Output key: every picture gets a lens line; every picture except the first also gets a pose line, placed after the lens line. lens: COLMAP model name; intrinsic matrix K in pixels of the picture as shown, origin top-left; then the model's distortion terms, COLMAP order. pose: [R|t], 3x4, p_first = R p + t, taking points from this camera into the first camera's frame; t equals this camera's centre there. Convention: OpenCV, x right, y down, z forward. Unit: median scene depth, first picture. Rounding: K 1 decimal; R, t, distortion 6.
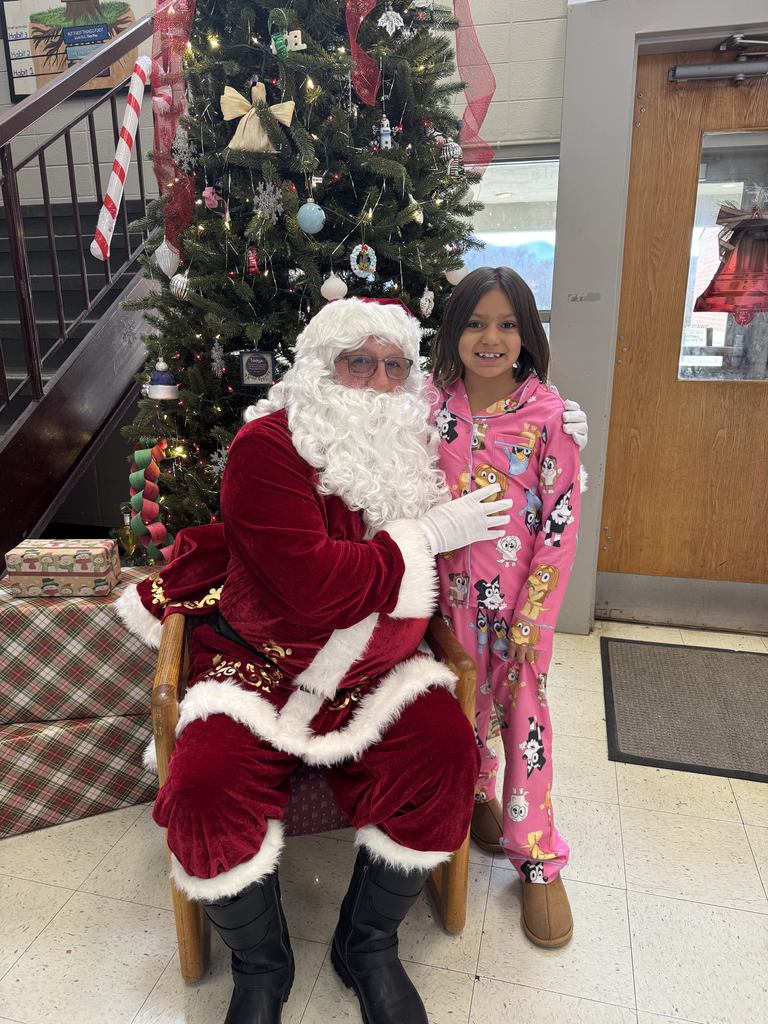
lens RADIAL K [[728.4, 0, 382.4], [0, 728.4, 514.8], [0, 0, 1]] dist [0.004996, -0.018171]
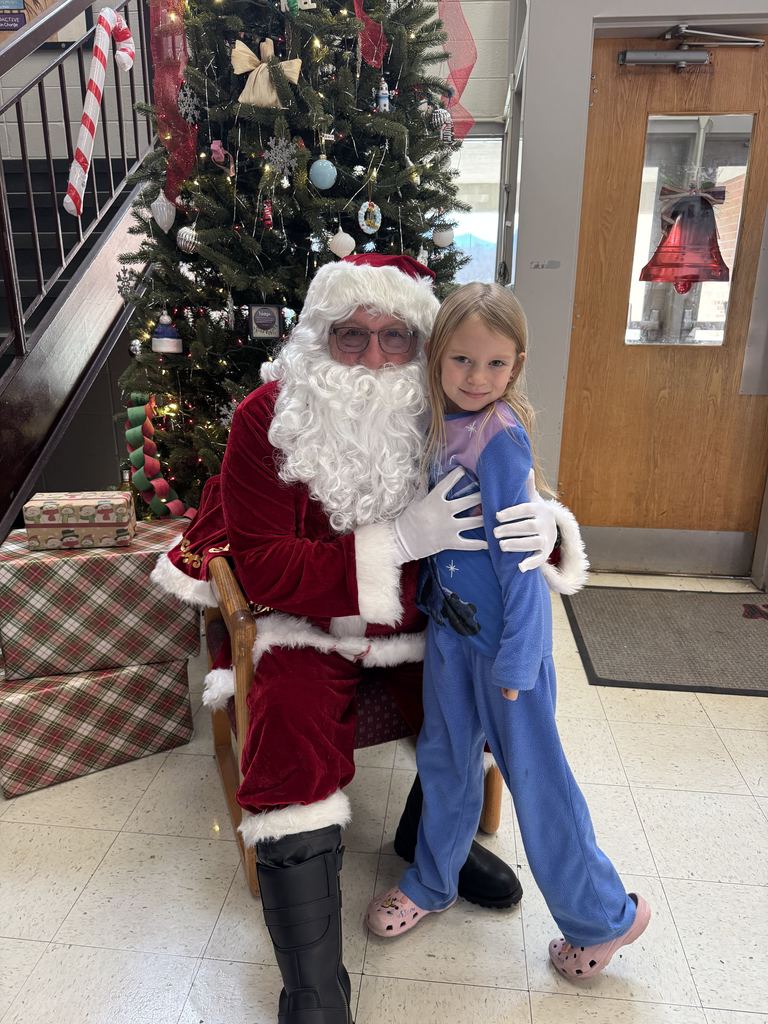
lens RADIAL K [[728.4, 0, 383.0], [0, 728.4, 517.9], [0, 0, 1]] dist [0.004996, -0.018171]
pose [[0.989396, -0.029077, 0.142301, -0.164970], [0.025754, 0.999352, 0.025136, 0.054071], [-0.142939, -0.021205, 0.989504, -0.044955]]
